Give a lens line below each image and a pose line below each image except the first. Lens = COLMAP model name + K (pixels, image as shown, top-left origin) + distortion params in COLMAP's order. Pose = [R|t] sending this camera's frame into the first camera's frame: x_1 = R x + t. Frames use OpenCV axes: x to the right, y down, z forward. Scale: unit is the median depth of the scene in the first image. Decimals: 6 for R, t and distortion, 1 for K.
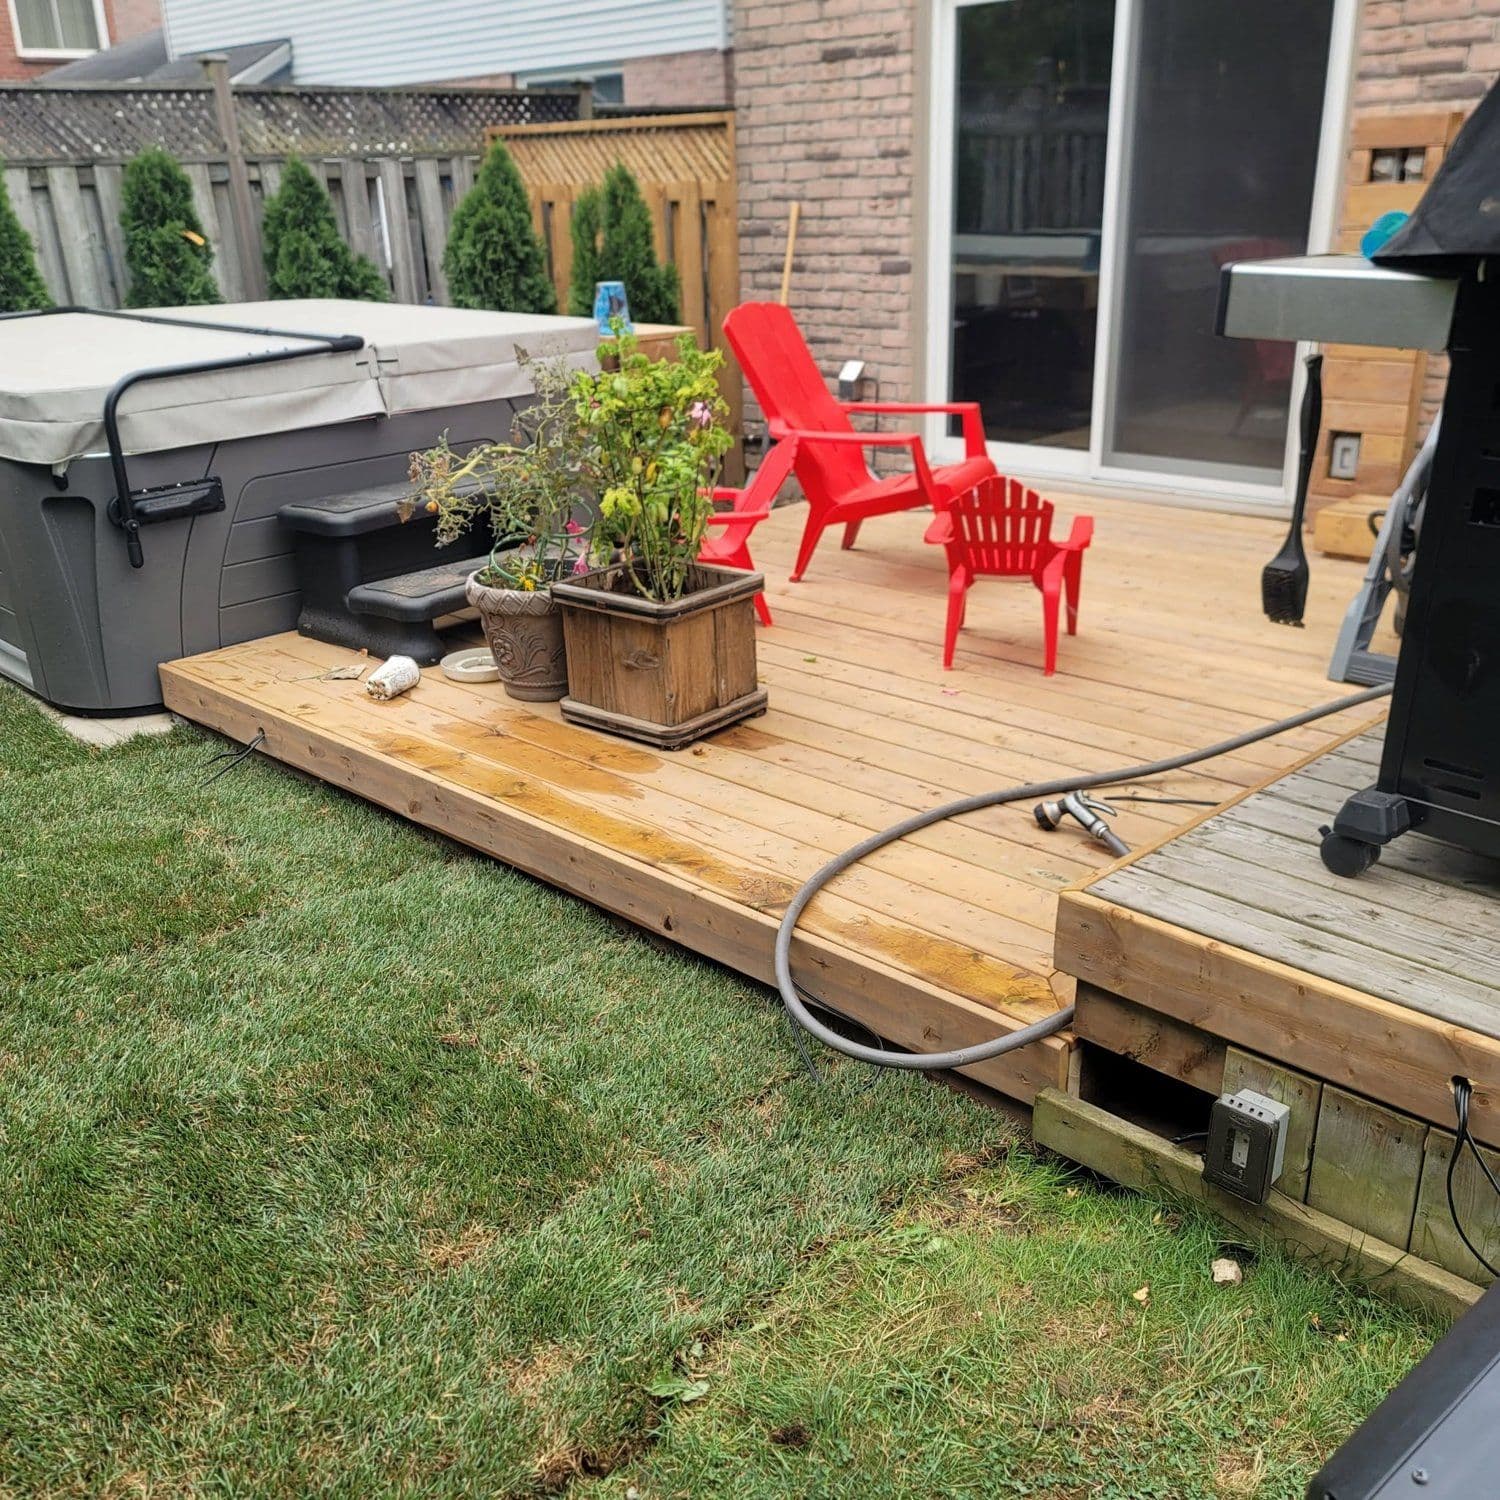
lens RADIAL K [[1473.8, 0, 750.0], [0, 1473.8, 750.0], [0, 0, 1]] dist [-0.005577, -0.004773]
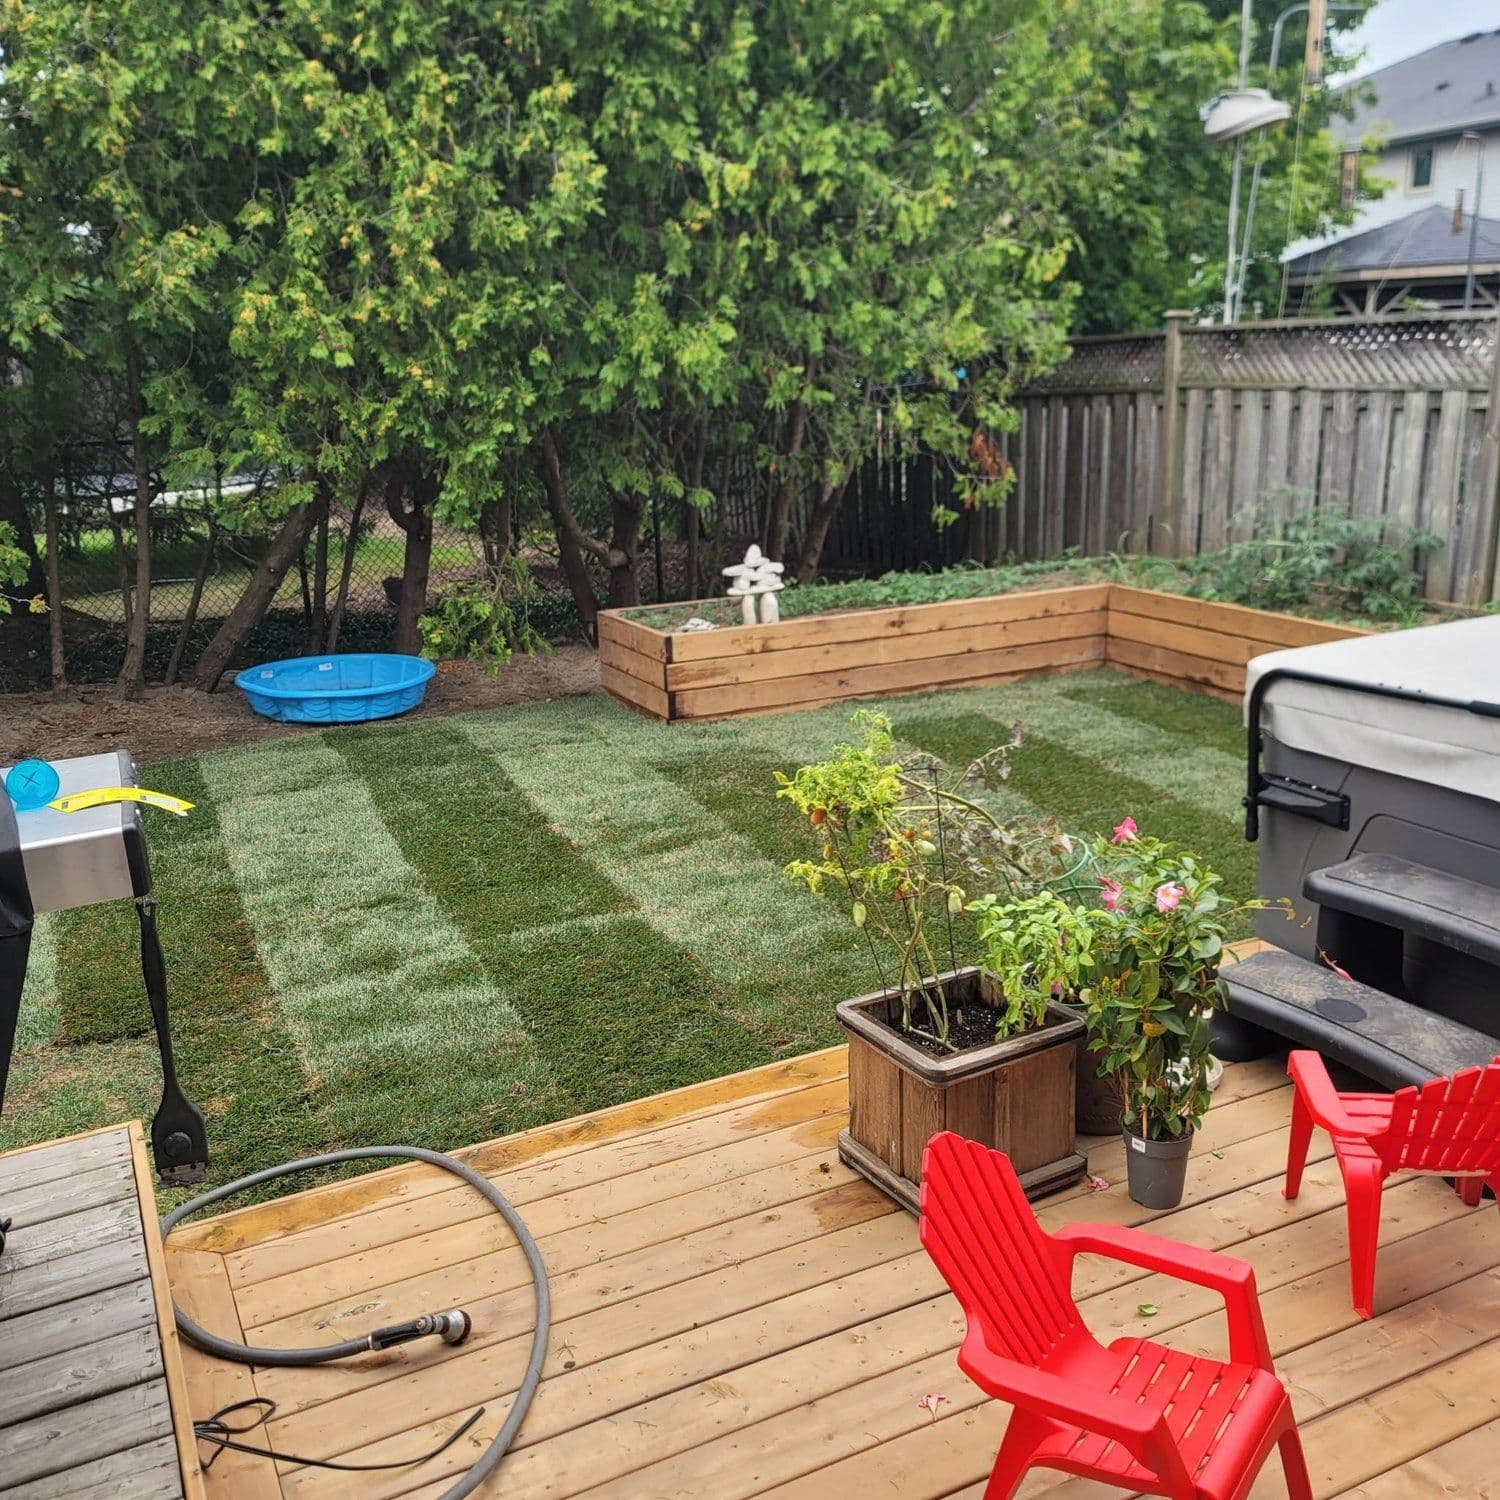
lens RADIAL K [[1473.8, 0, 750.0], [0, 1473.8, 750.0], [0, 0, 1]] dist [-0.005577, -0.004773]
pose [[-0.333290, 0.276839, -0.901265, 0.706633], [-0.305367, 0.872696, 0.380989, -0.540592], [0.892003, 0.402197, -0.206323, 1.021619]]
